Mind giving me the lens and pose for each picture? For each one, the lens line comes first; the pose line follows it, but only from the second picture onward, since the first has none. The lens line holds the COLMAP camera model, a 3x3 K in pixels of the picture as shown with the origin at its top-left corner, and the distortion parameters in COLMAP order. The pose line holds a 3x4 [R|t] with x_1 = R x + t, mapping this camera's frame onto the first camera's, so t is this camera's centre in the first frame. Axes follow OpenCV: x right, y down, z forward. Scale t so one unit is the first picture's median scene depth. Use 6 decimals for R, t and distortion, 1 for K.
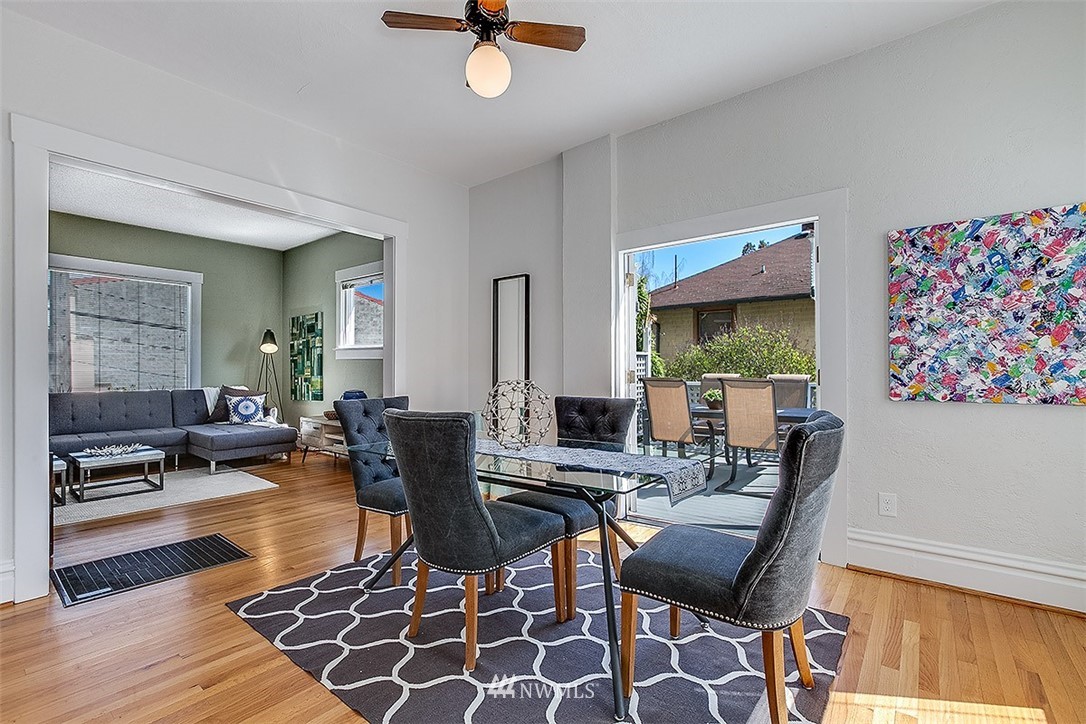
lens RADIAL K [[493.8, 0, 543.0], [0, 493.8, 362.0], [0, 0, 1]] dist [-0.000674, -0.000053]
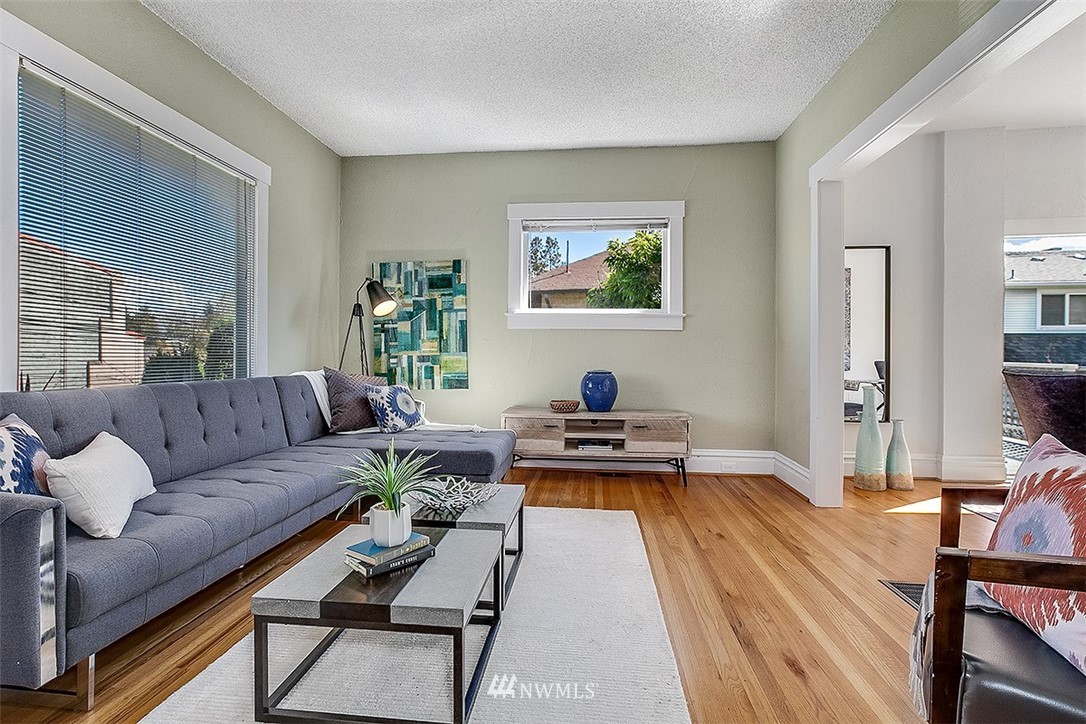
lens RADIAL K [[493.8, 0, 543.0], [0, 493.8, 362.0], [0, 0, 1]] dist [-0.000674, -0.000053]
pose [[0.827261, -0.004042, 0.561804, -0.744448], [-0.012002, 0.999619, 0.024865, 0.022660], [-0.561690, -0.027313, 0.826897, 0.371745]]
